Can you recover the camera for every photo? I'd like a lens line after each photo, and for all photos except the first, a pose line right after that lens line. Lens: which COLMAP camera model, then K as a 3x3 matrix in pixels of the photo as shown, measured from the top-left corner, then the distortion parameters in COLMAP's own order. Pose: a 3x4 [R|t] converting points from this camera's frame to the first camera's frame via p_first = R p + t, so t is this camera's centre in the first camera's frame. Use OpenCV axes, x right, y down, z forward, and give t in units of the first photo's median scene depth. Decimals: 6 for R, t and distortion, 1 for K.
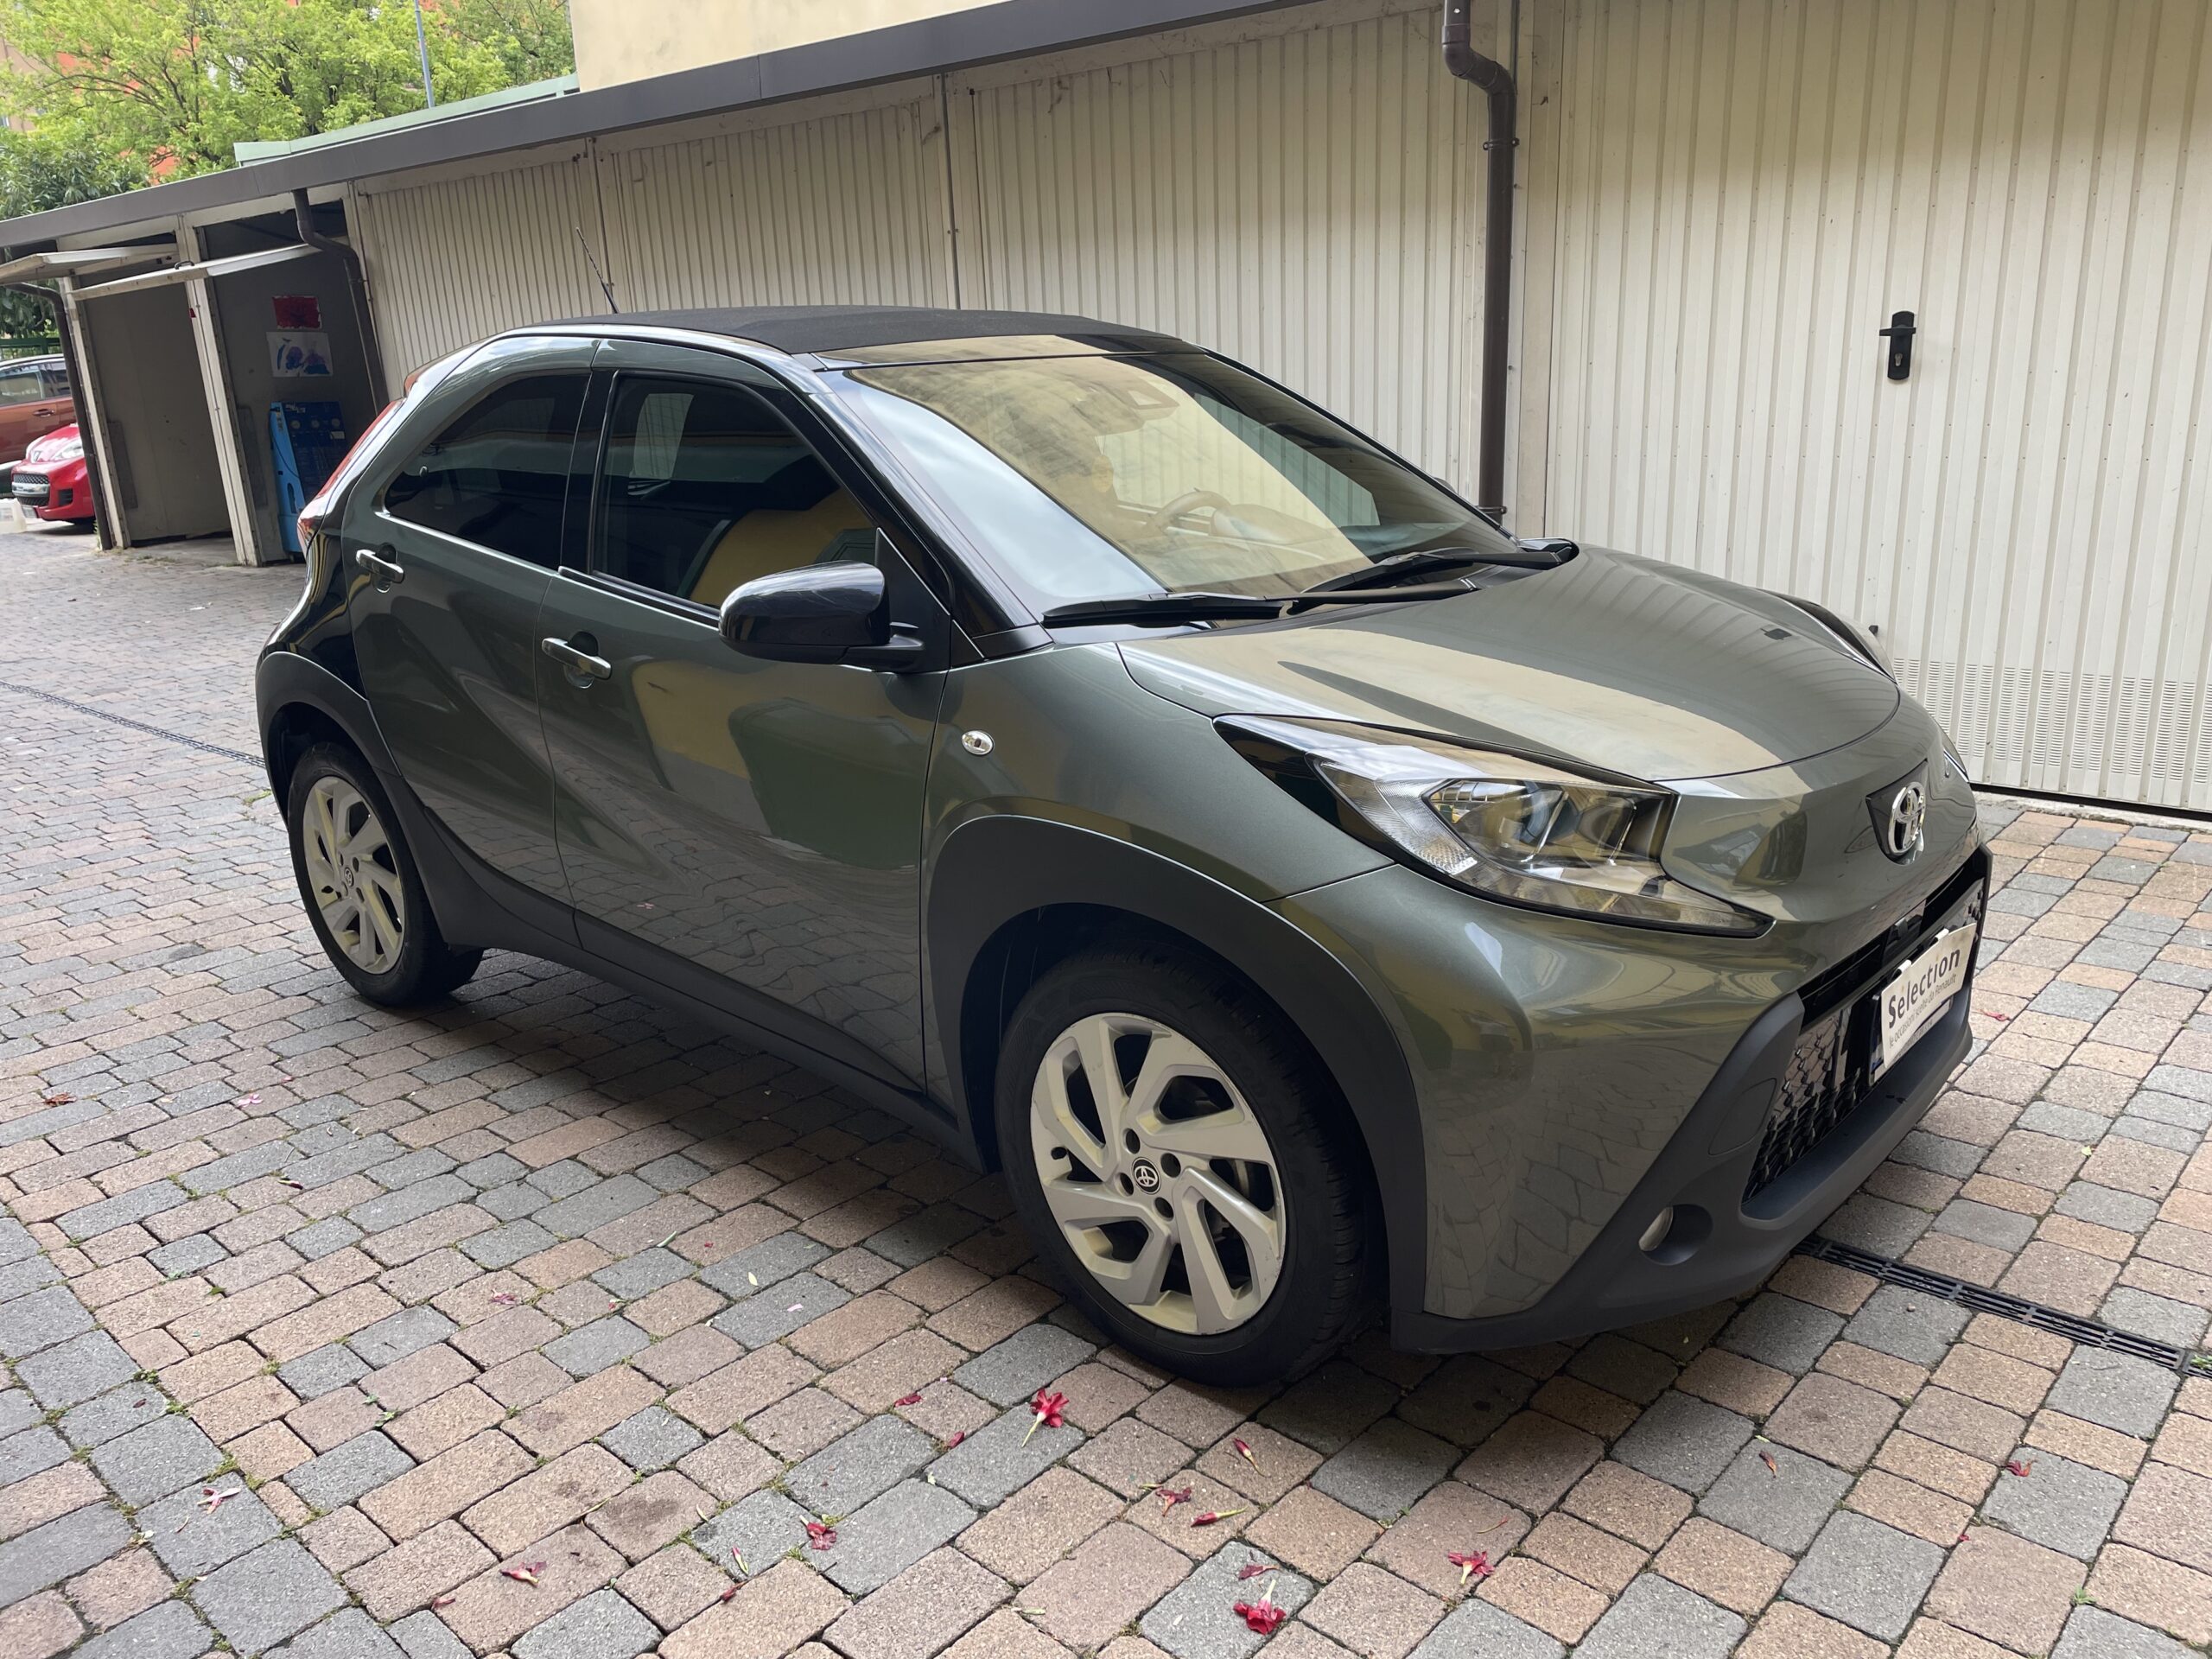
lens RADIAL K [[1674.3, 0, 1131.4], [0, 1674.3, 827.0], [0, 0, 1]] dist [0.085119, -0.104593]
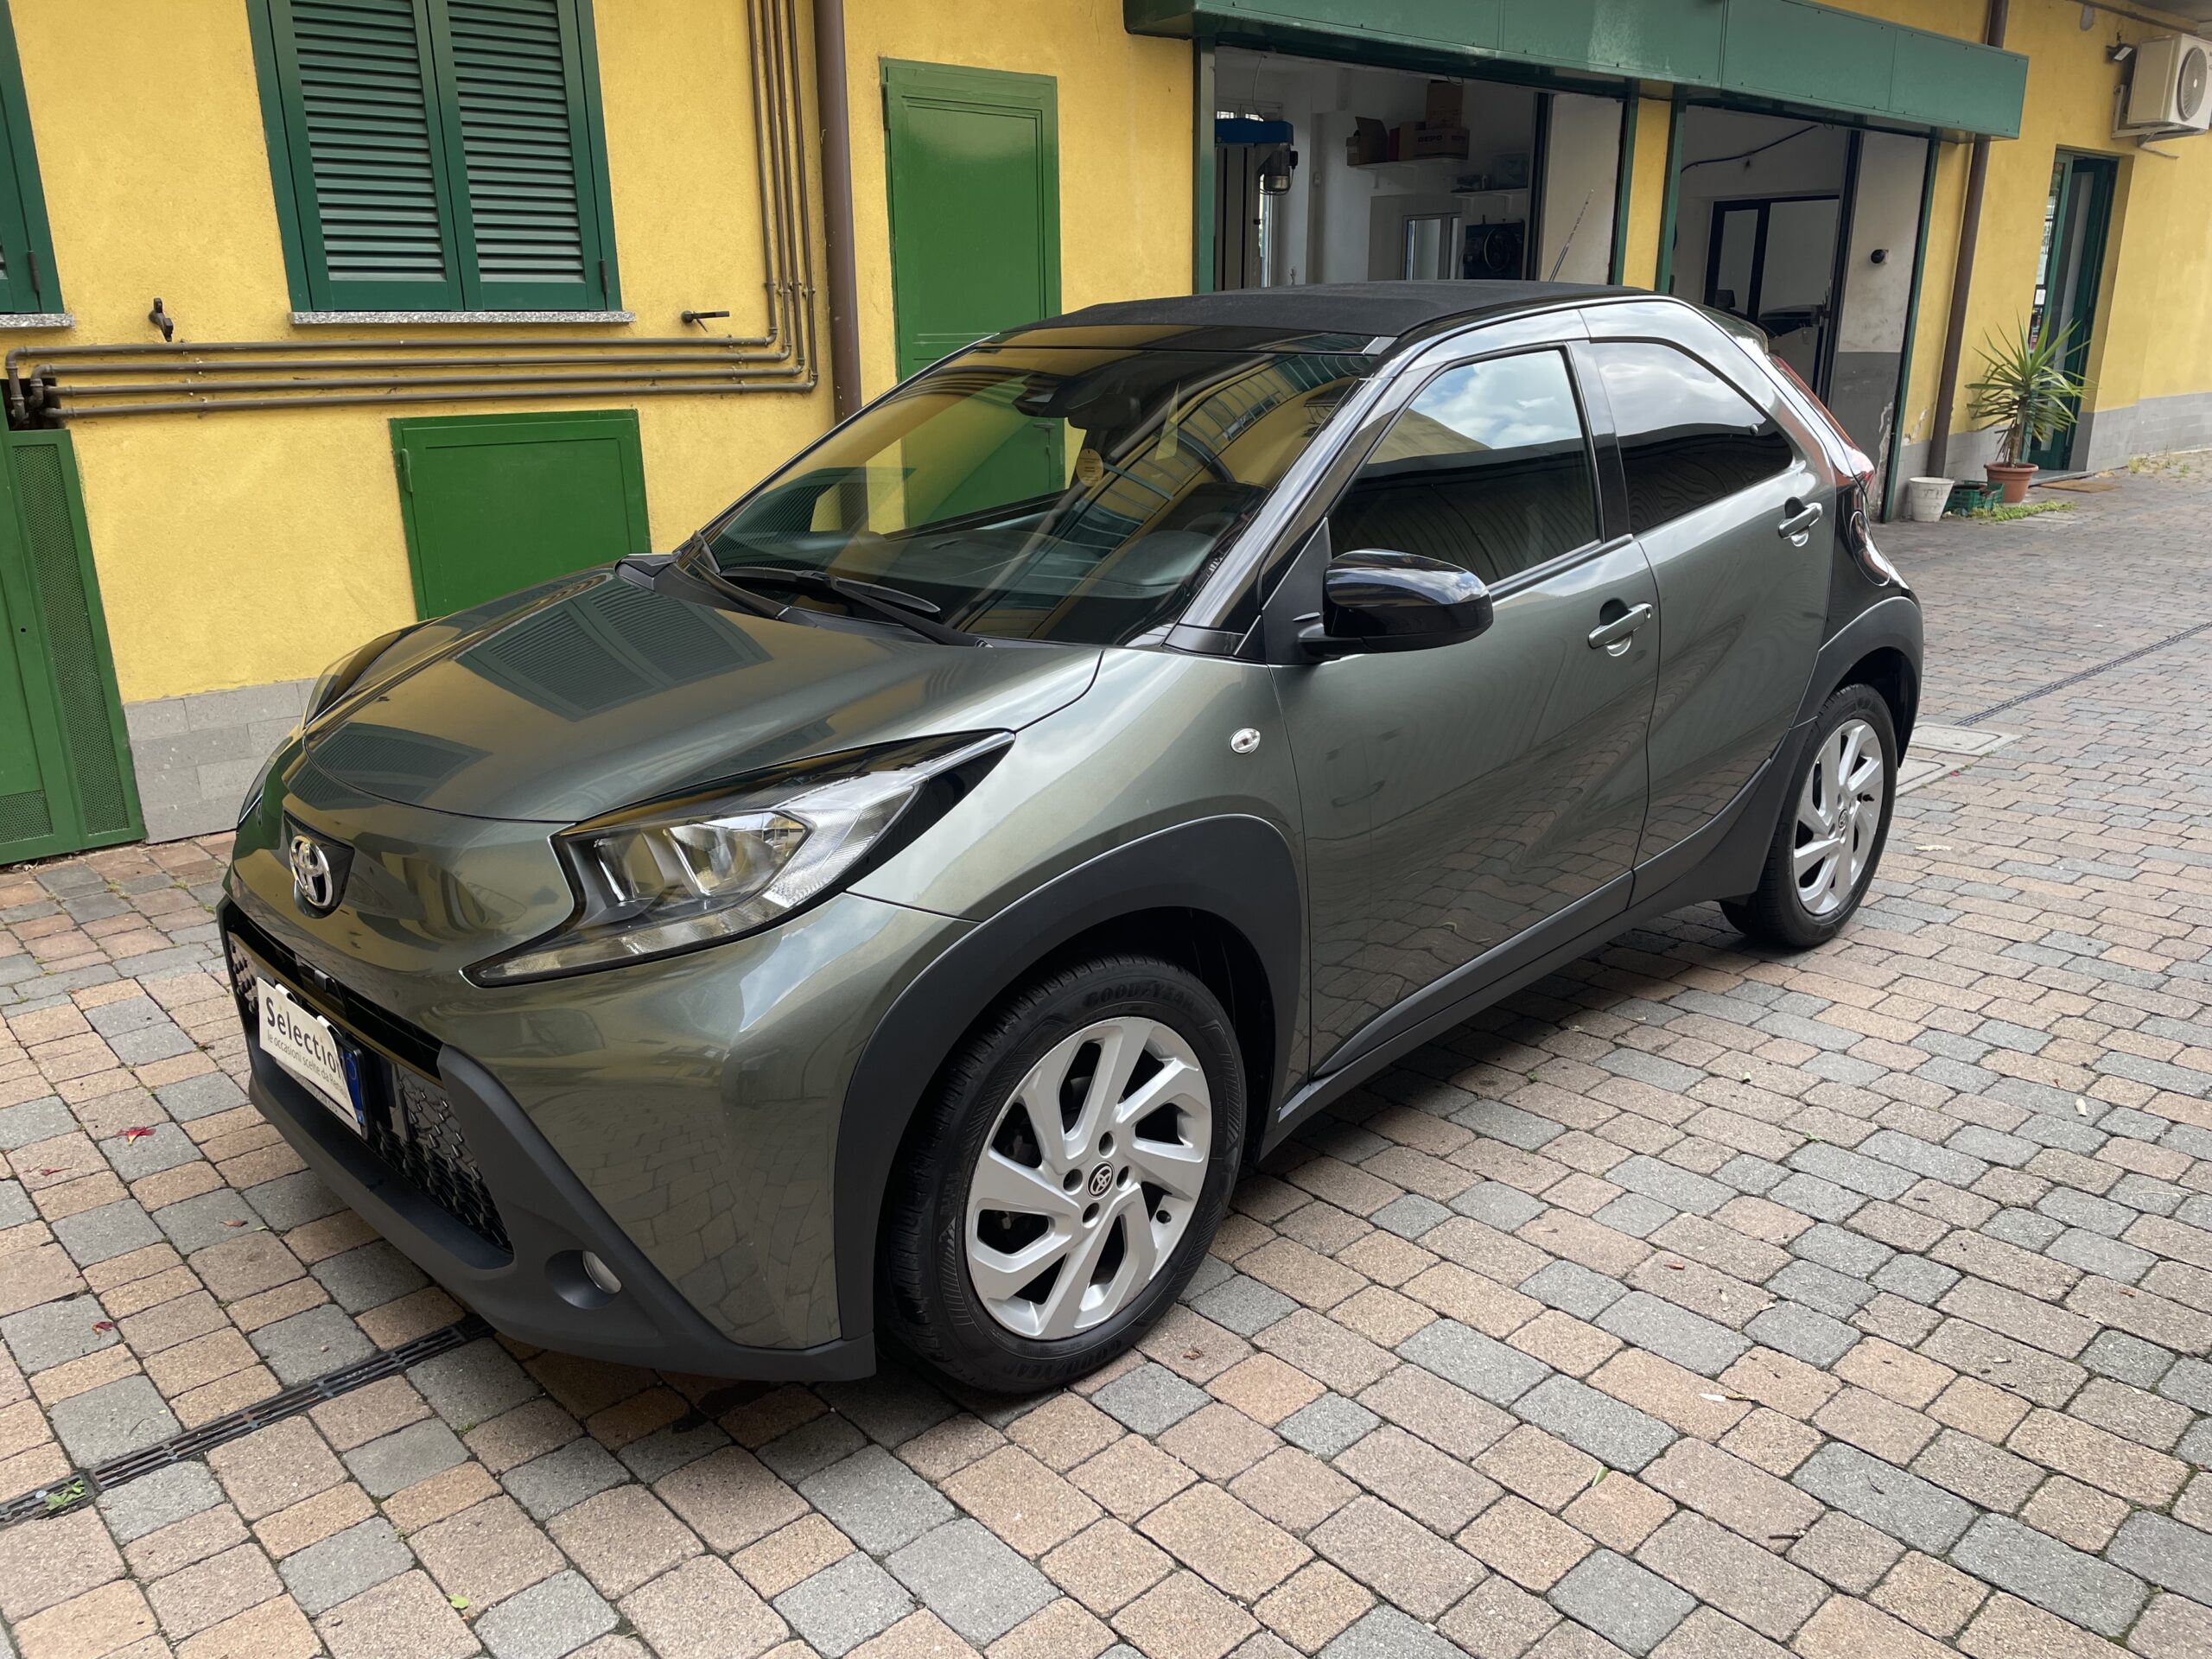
lens RADIAL K [[1674.3, 0, 1119.5], [0, 1674.3, 829.3], [0, 0, 1]] dist [0.085119, -0.104593]
pose [[-0.085581, 0.332063, -0.939367, 1.007777], [-0.266175, 0.900937, 0.342728, -0.369723], [0.960118, 0.279367, 0.011283, 1.082319]]
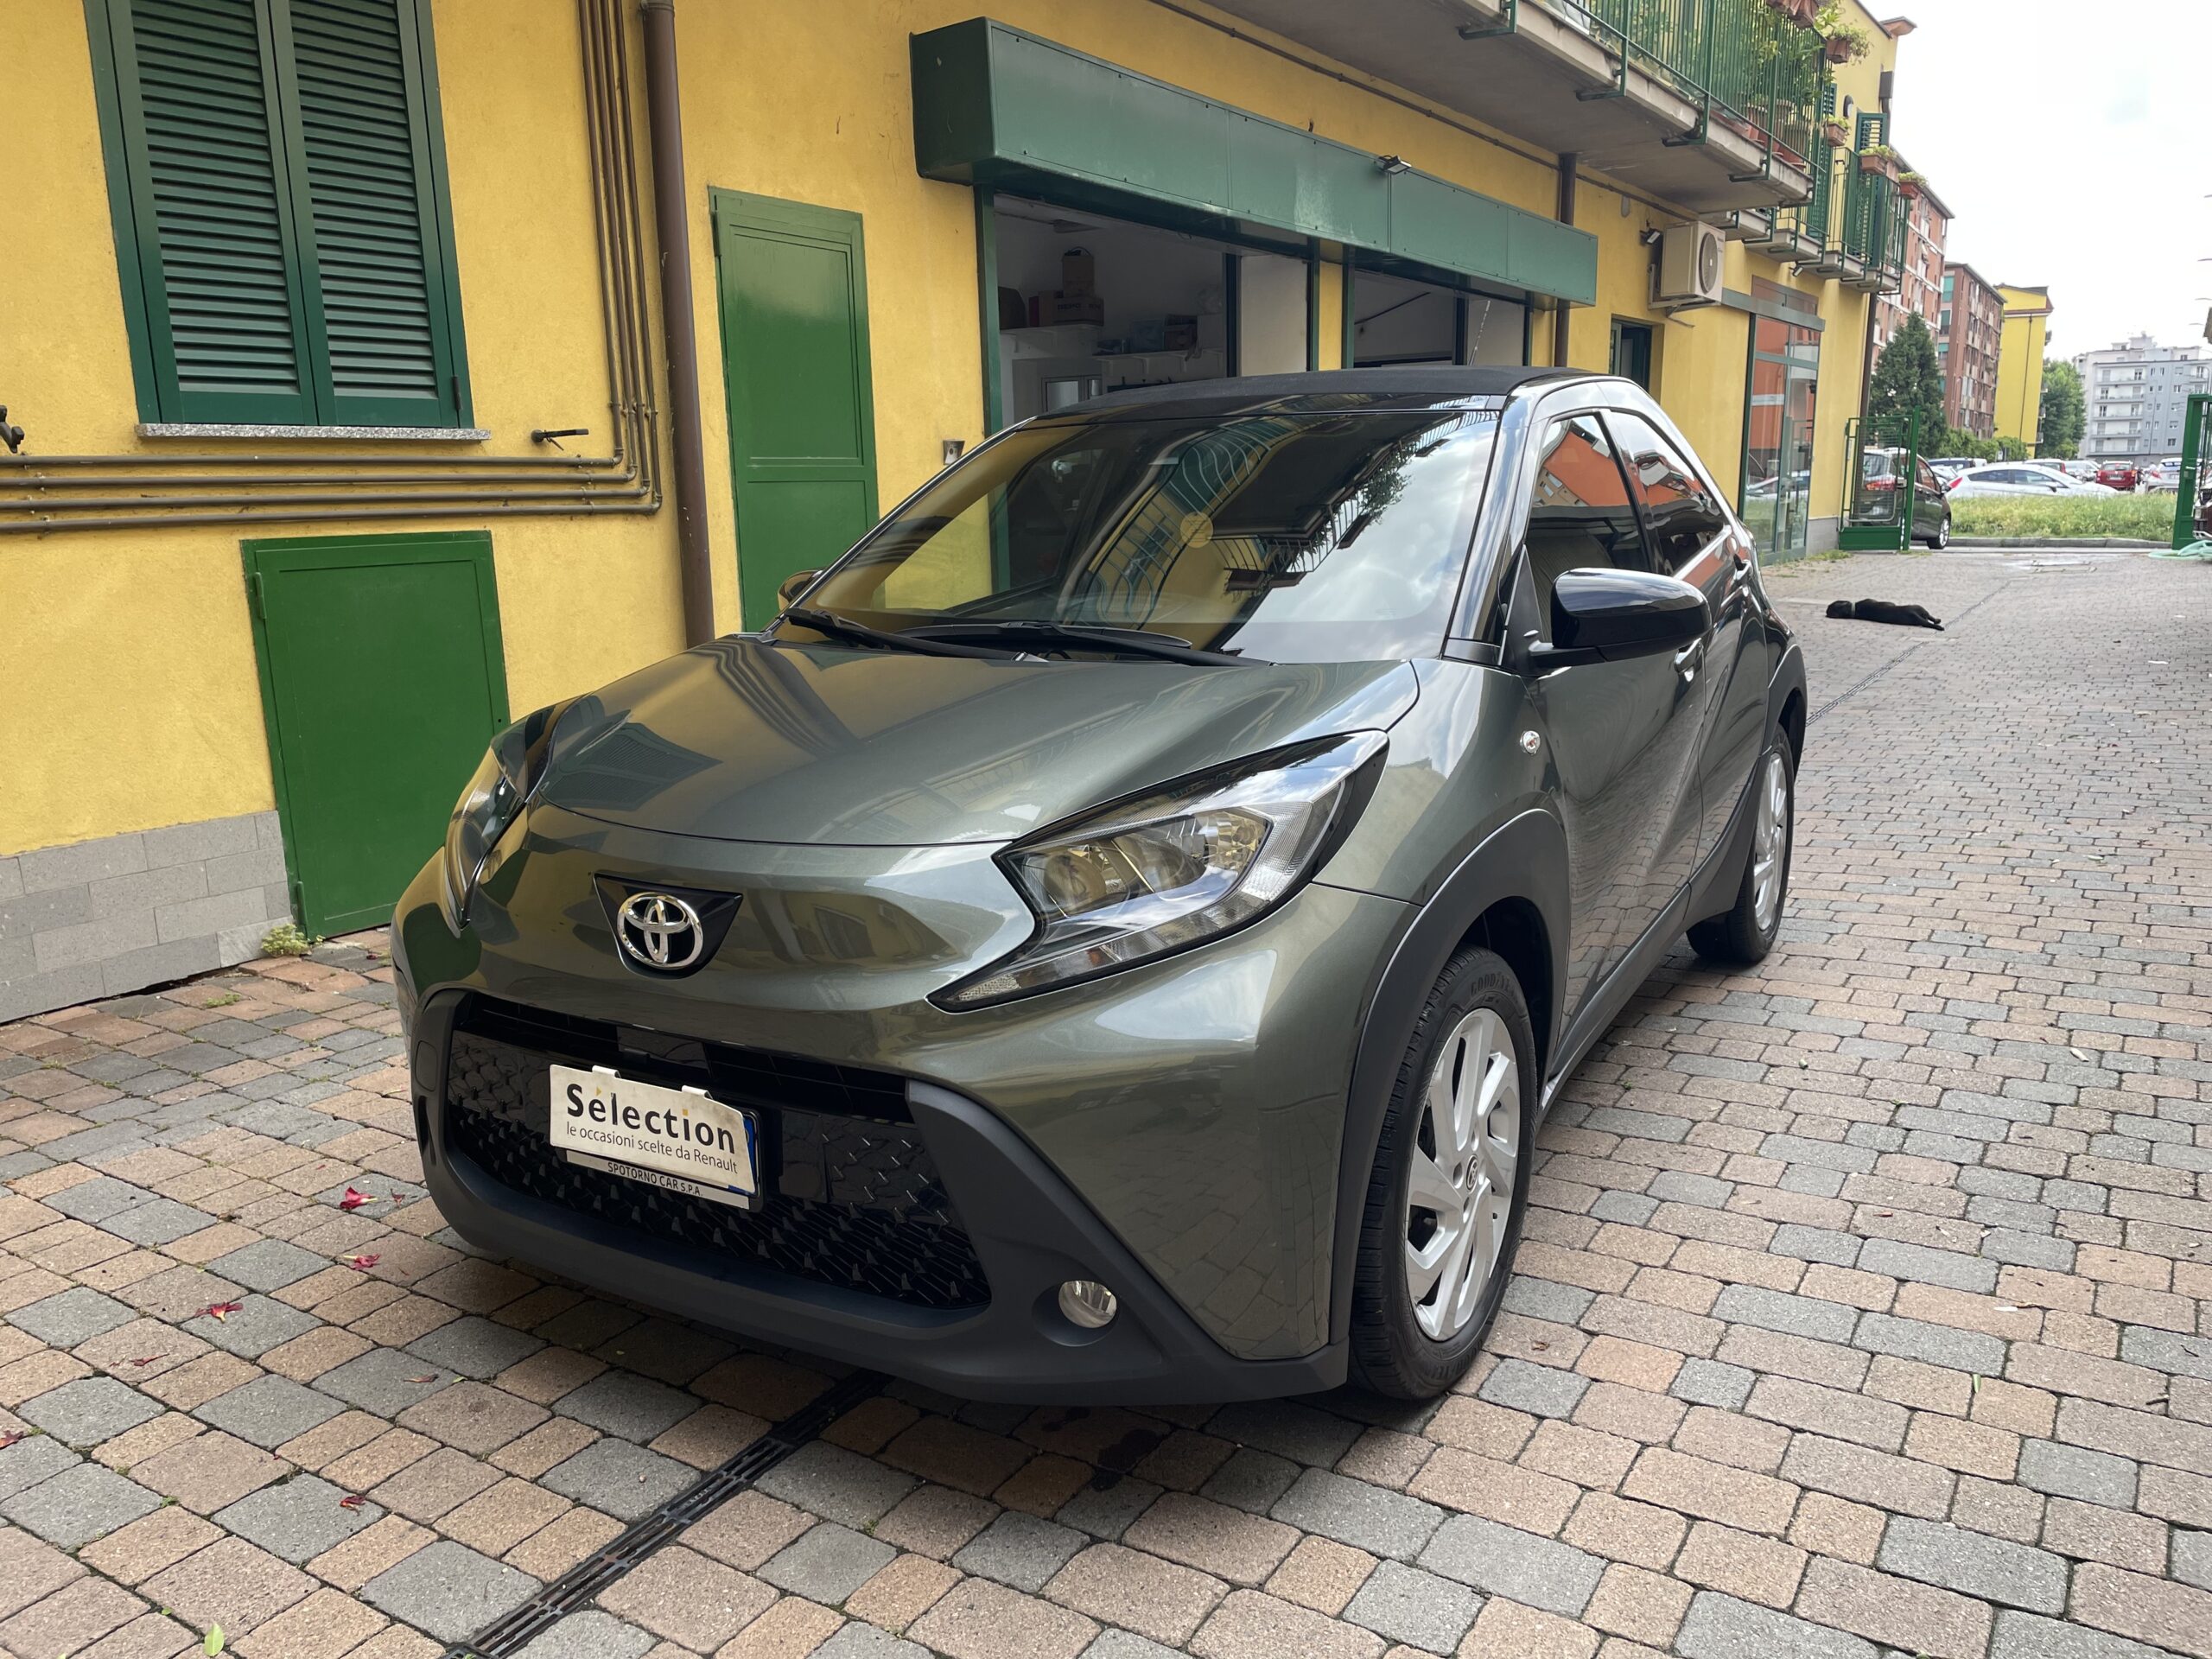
lens RADIAL K [[1674.3, 0, 1105.7], [0, 1674.3, 828.4], [0, 0, 1]] dist [0.085119, -0.104593]
pose [[0.173699, 0.234544, -0.956461, 1.019588], [-0.257979, 0.948145, 0.185654, -0.216260], [0.950408, 0.214499, 0.225199, 0.765195]]
